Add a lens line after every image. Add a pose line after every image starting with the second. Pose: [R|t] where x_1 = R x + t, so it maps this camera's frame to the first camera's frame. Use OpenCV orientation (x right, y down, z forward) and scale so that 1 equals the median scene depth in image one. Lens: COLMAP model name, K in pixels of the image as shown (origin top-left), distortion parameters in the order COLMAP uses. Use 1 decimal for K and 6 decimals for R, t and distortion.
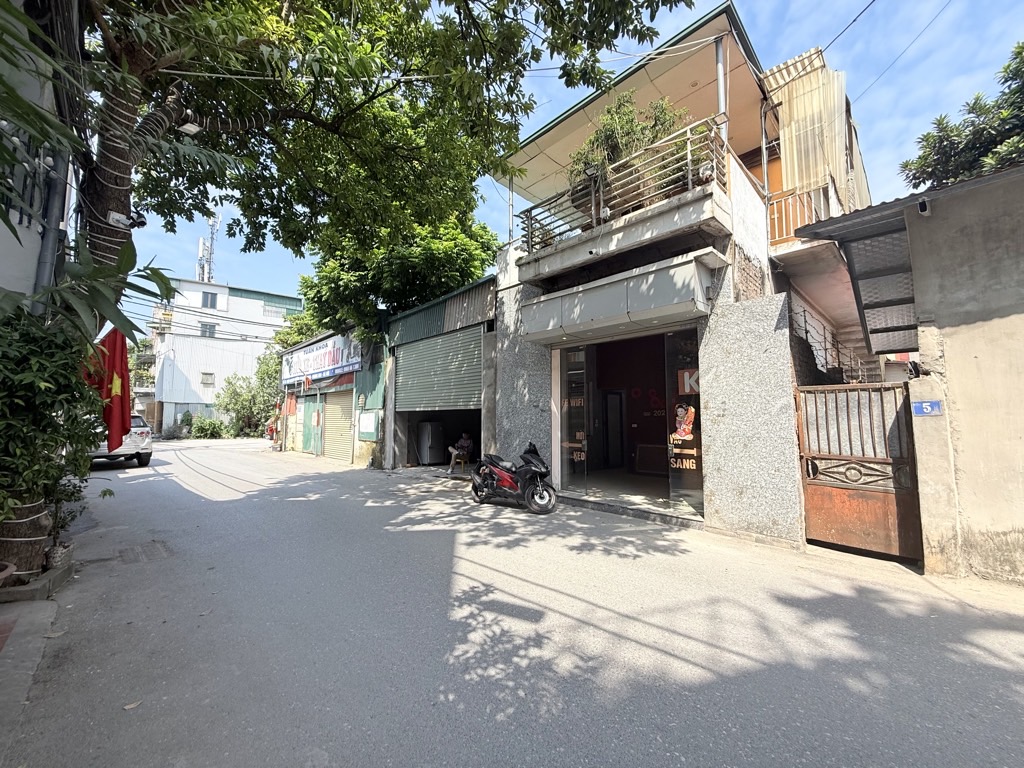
lens RADIAL K [[410.9, 0, 511.5], [0, 410.9, 386.5], [0, 0, 1]] dist [0.004144, 0.001377]
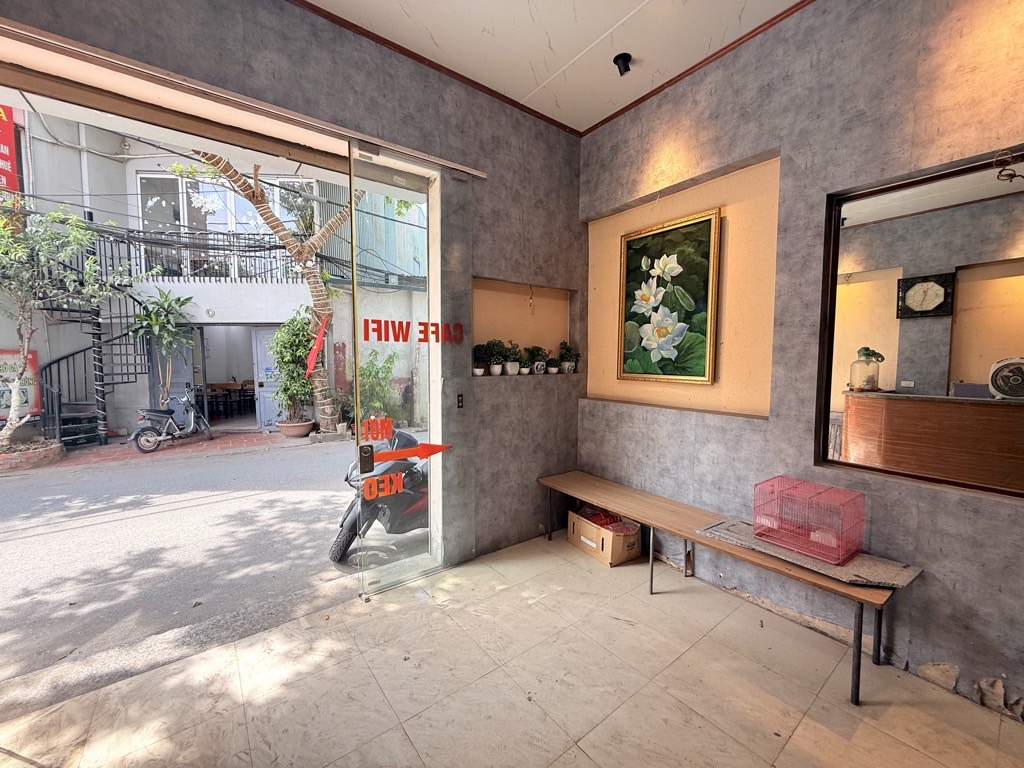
lens RADIAL K [[410.9, 0, 511.9], [0, 410.9, 383.4], [0, 0, 1]] dist [0.004144, 0.001377]
pose [[-0.094471, 0.062536, -0.993561, 0.729924], [0.074277, 0.995686, 0.055607, 0.101941], [0.992753, -0.068546, -0.098709, 1.579811]]
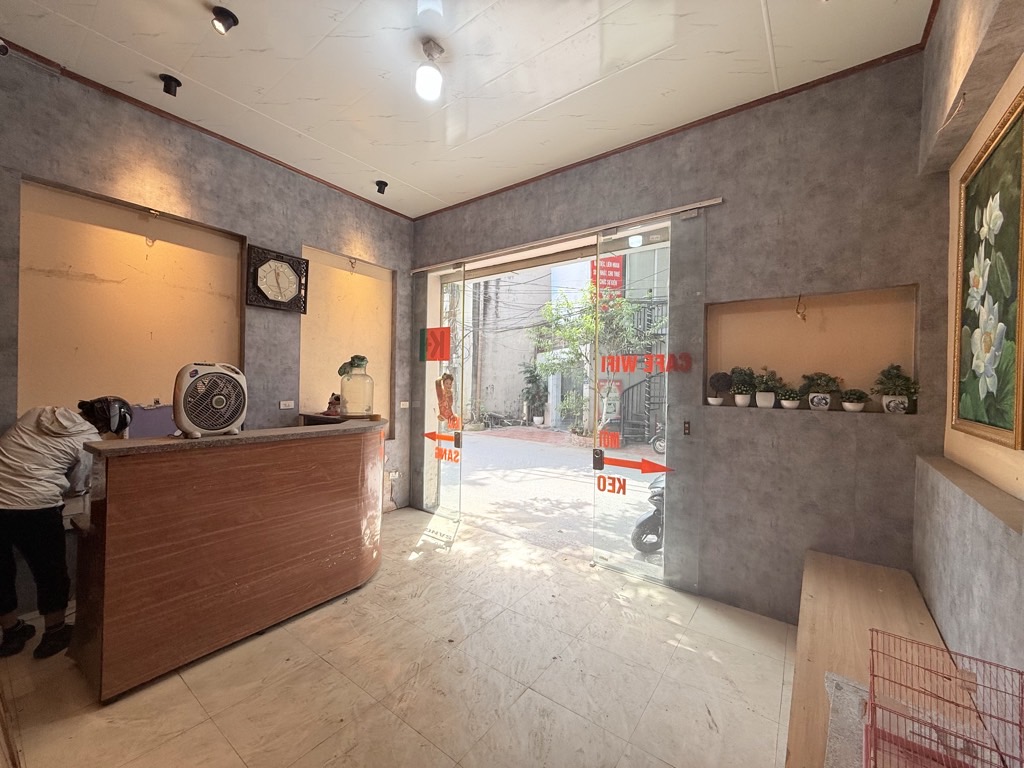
lens RADIAL K [[410.9, 0, 508.0], [0, 410.9, 382.8], [0, 0, 1]] dist [0.004144, 0.001377]
pose [[-0.983585, -0.016959, -0.179646, 0.539545], [-0.003926, 0.997349, -0.072656, 0.130342], [0.180402, -0.070758, -0.981045, 1.958374]]
